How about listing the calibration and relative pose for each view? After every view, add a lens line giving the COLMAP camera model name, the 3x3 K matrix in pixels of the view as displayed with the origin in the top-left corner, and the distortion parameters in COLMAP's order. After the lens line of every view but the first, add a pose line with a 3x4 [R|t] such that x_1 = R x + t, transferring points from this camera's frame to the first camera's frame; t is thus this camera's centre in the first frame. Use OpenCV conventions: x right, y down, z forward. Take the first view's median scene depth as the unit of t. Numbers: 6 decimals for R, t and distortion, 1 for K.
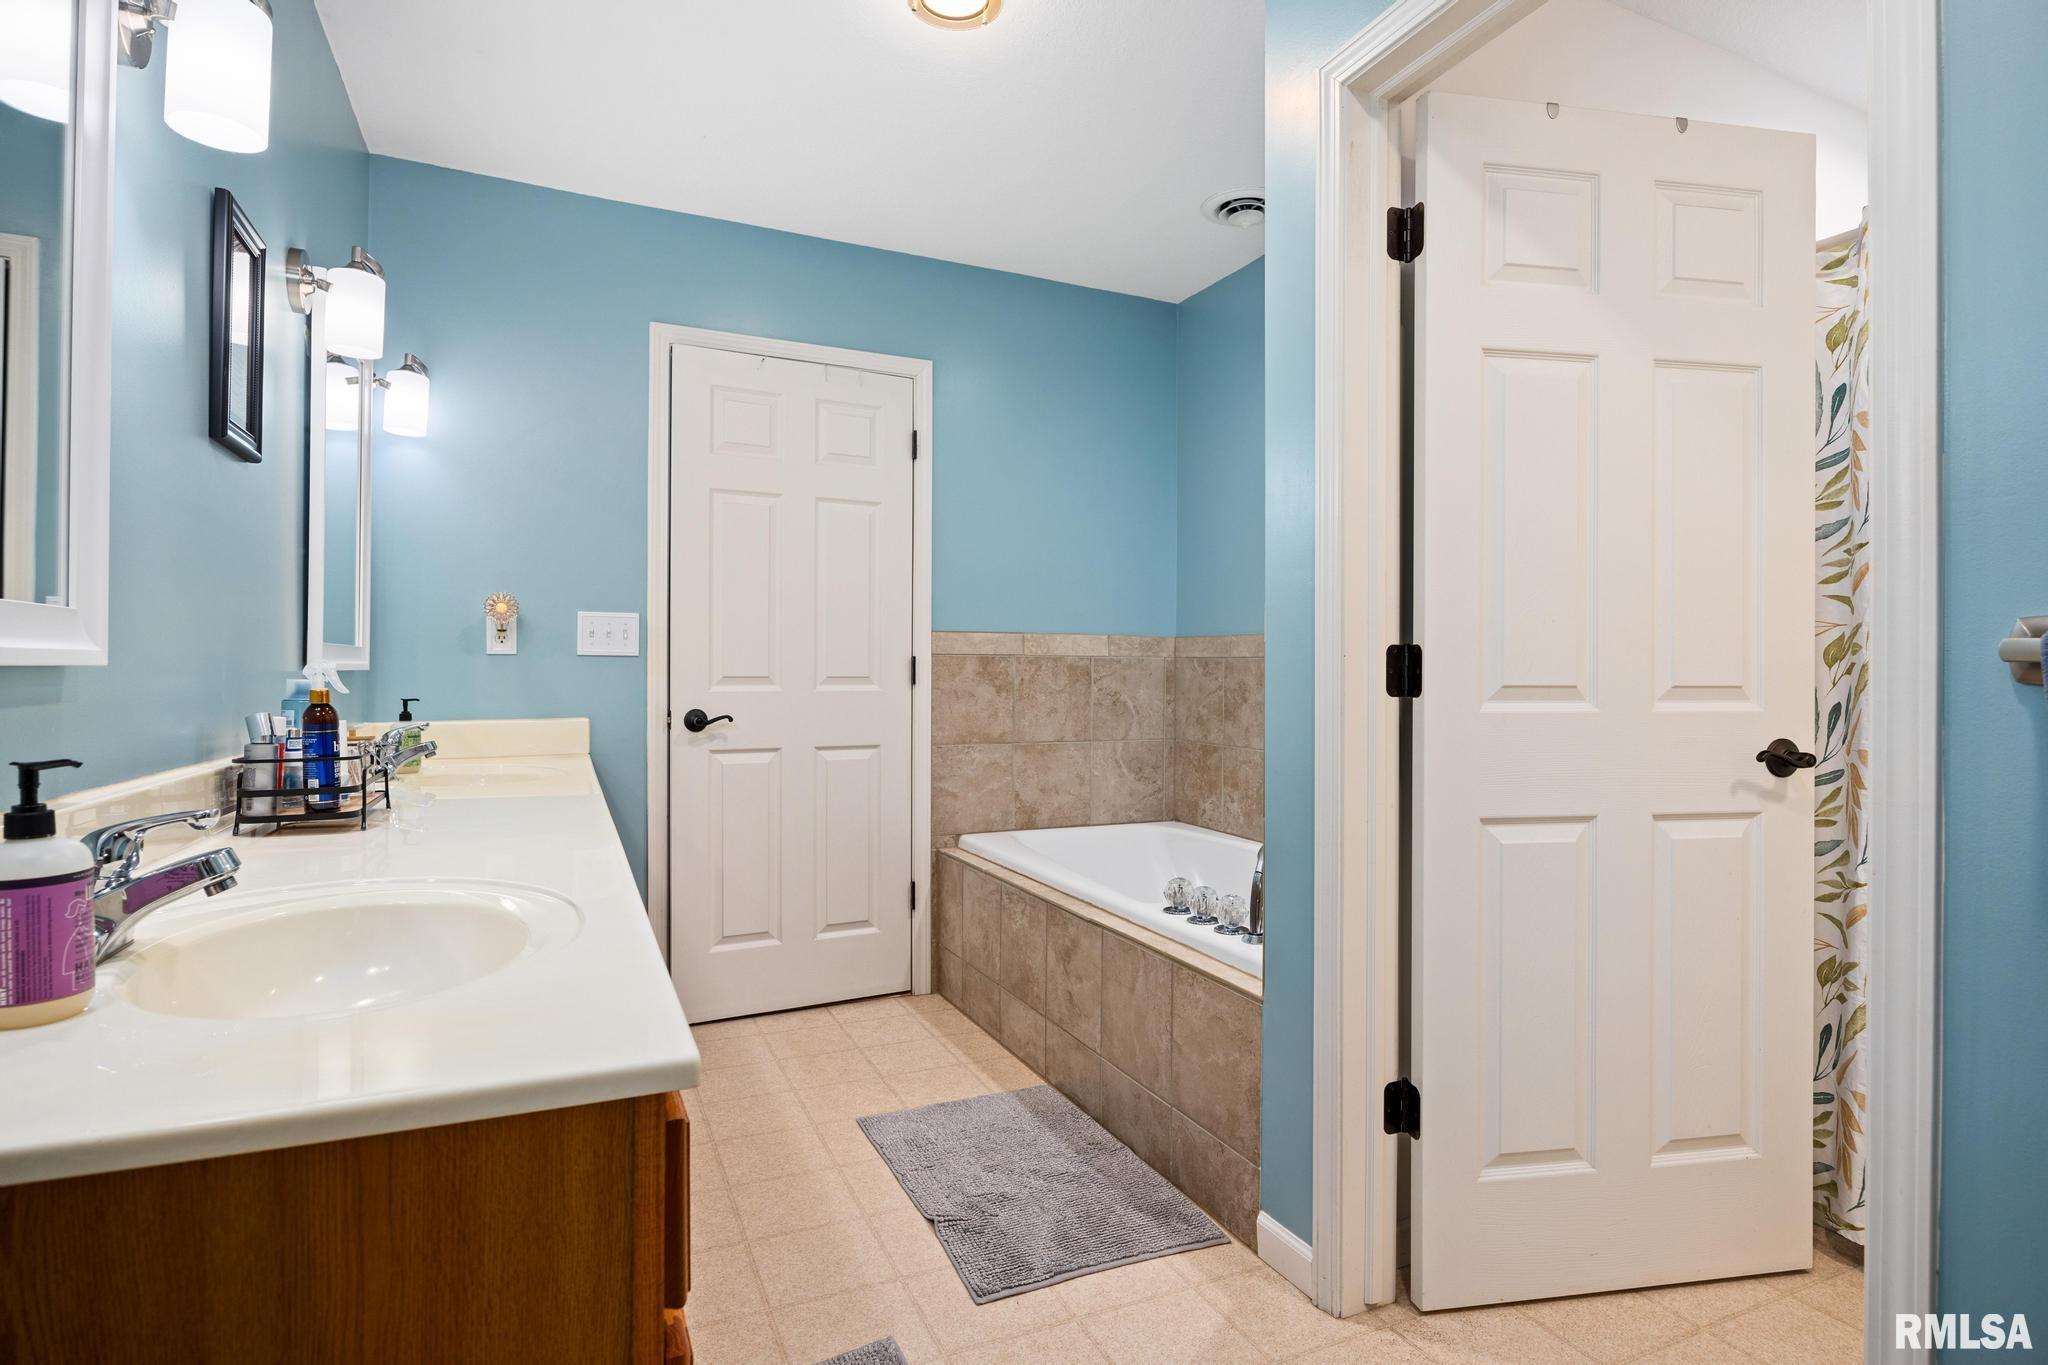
lens RADIAL K [[1059.9, 0, 1036.0], [0, 1059.9, 674.8], [0, 0, 1]] dist [-0.007277, -0.000122]
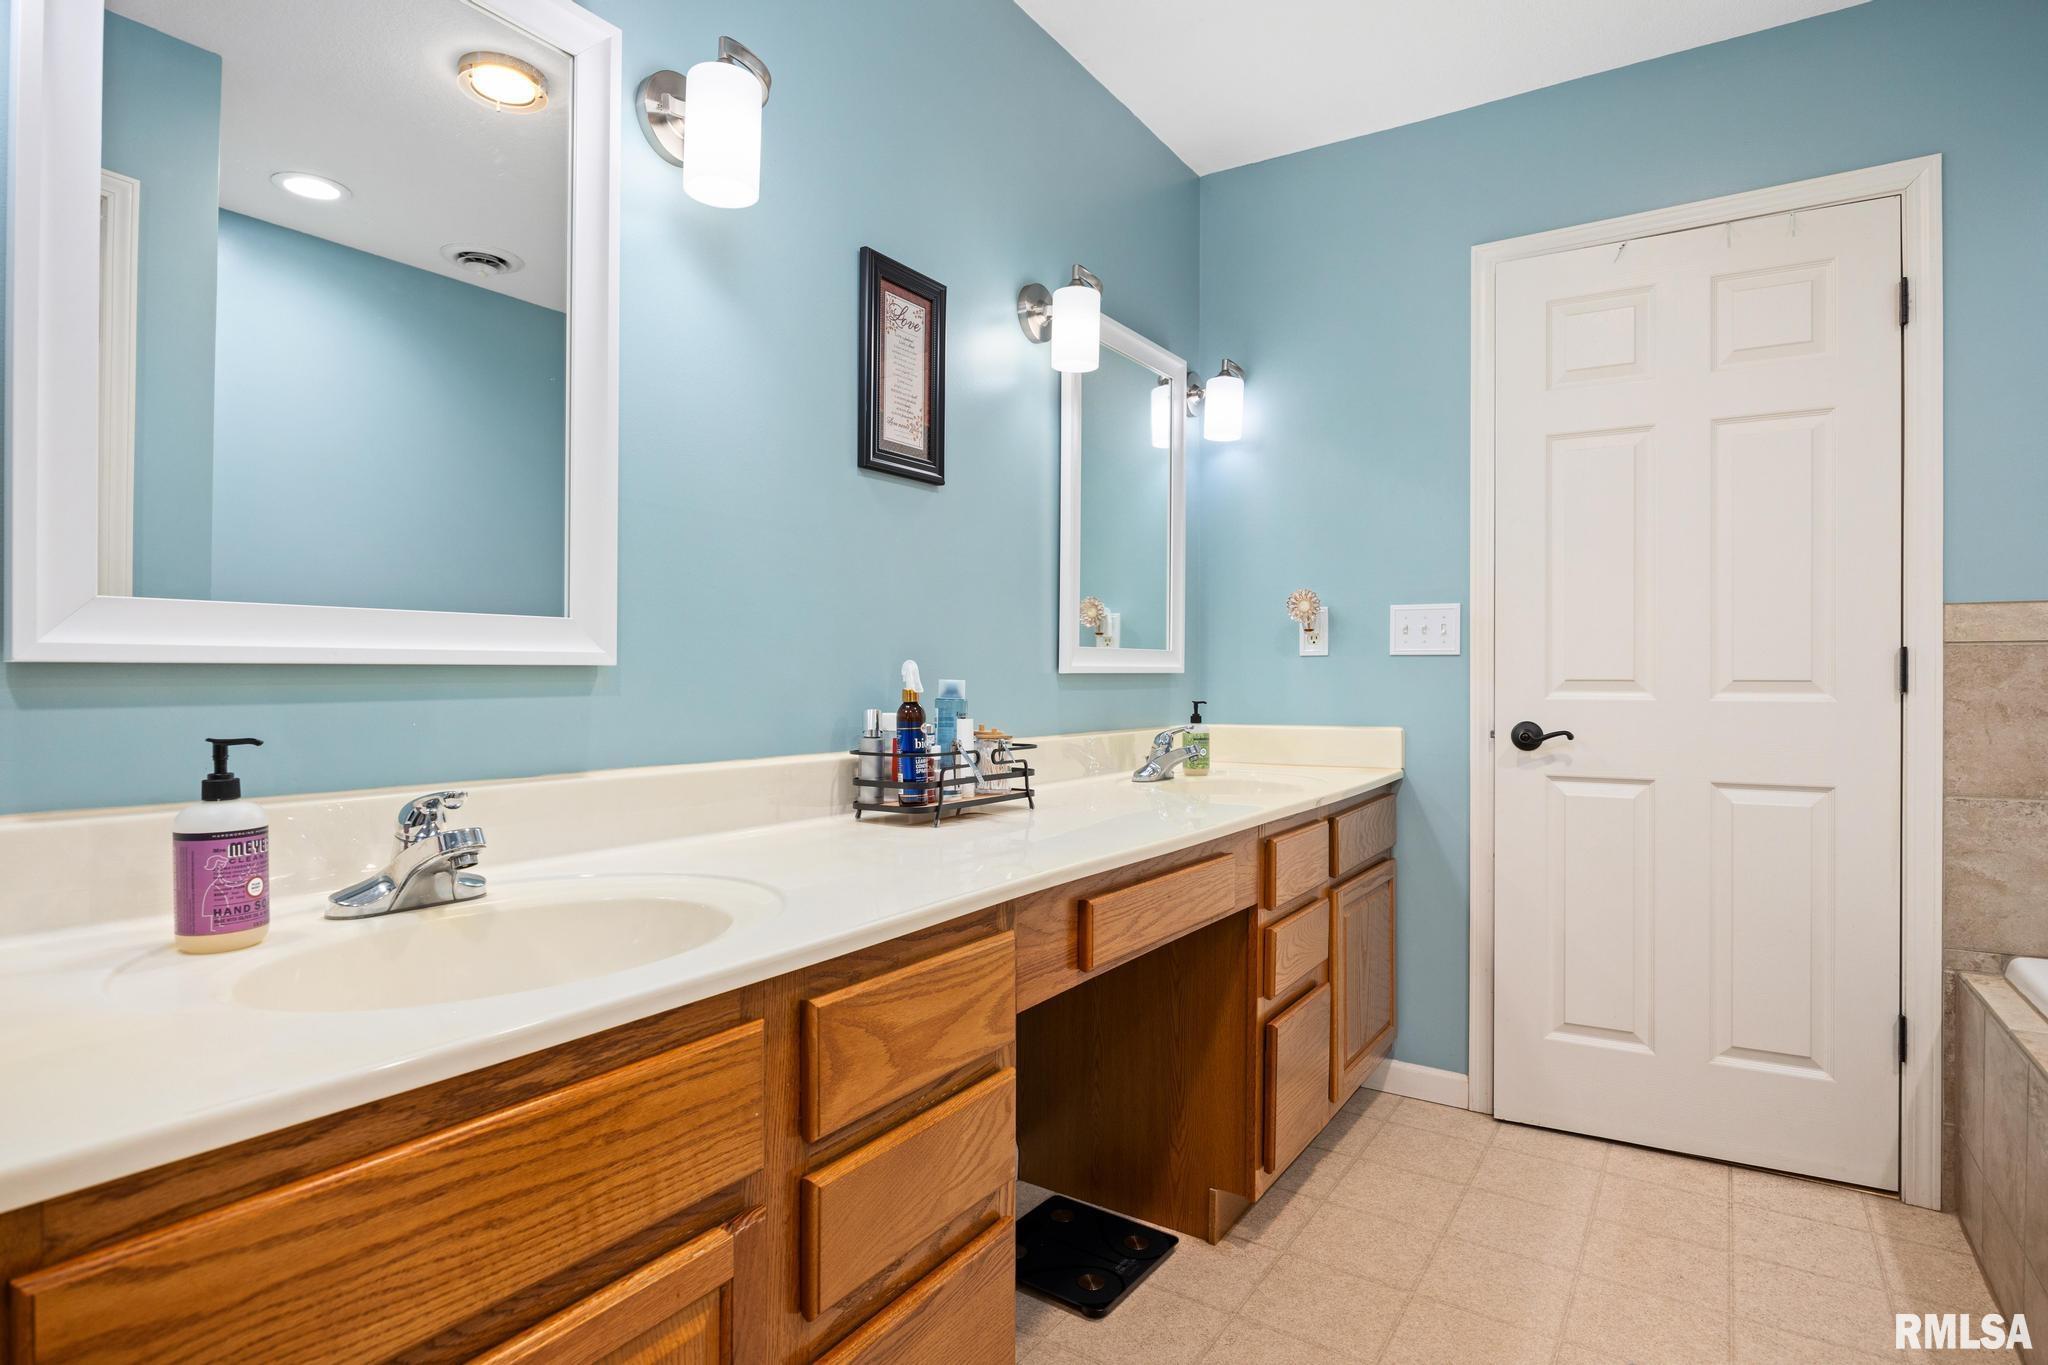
lens RADIAL K [[1059.9, 0, 1036.0], [0, 1059.9, 674.8], [0, 0, 1]] dist [-0.007277, -0.000122]
pose [[0.531279, -0.004239, -0.847187, 0.133210], [-0.001186, 0.999983, -0.005748, 0.002647], [0.847196, 0.004059, 0.531264, 0.251828]]
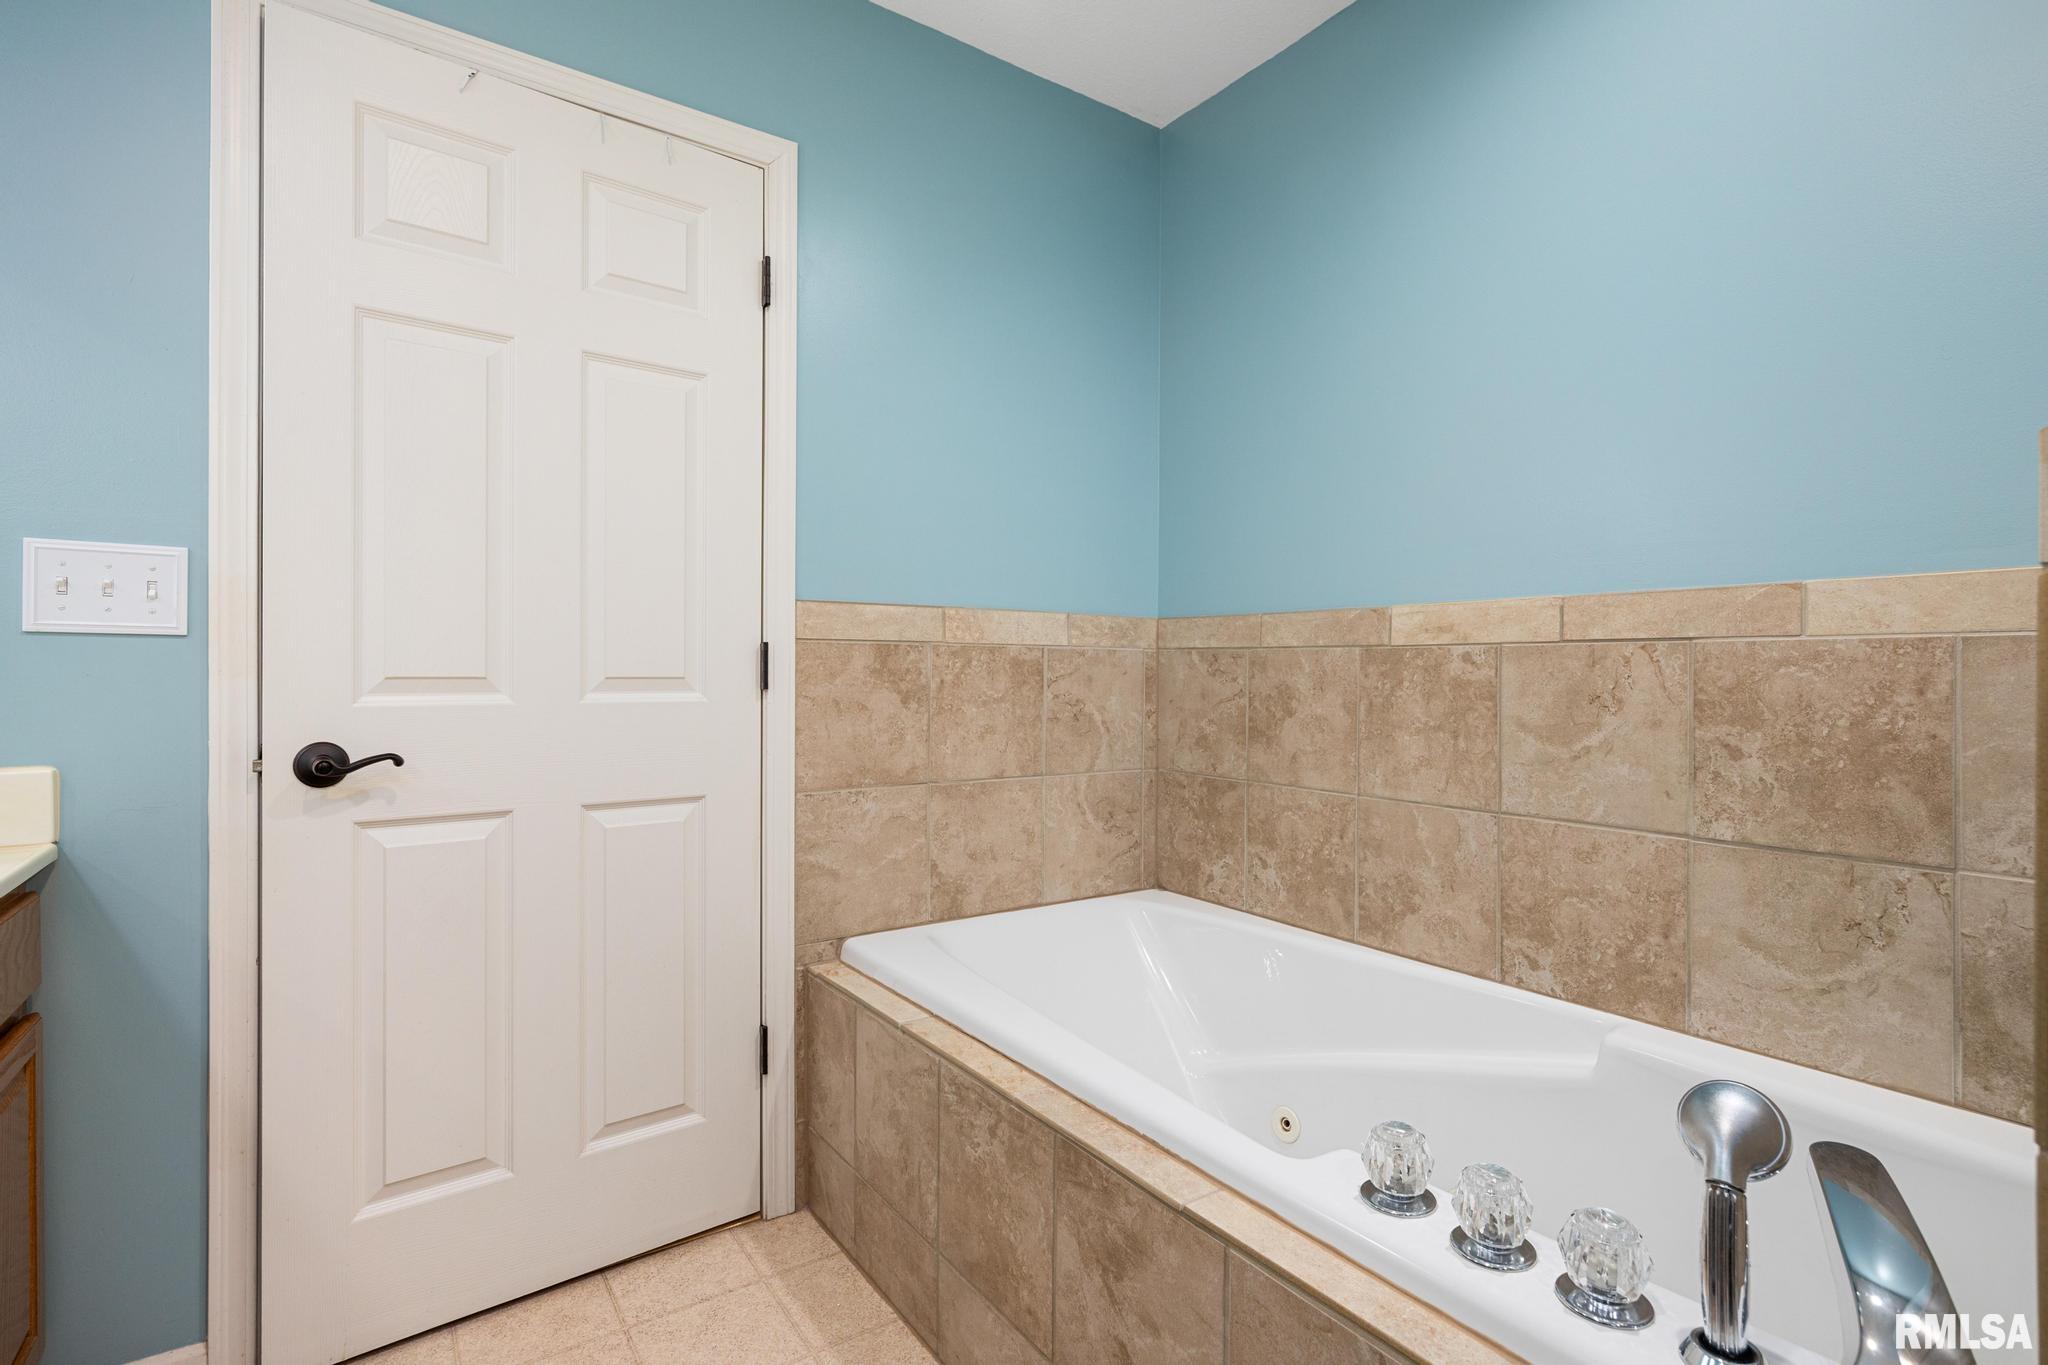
lens RADIAL K [[979.9, 0, 1033.6], [0, 979.9, 677.2], [0, 0, 1]] dist [0.001928, 0.000440]
pose [[0.984486, -0.000637, 0.175460, -0.063719], [0.000101, 0.999995, 0.003061, 0.000153], [-0.175461, -0.002996, 0.984482, 0.436808]]
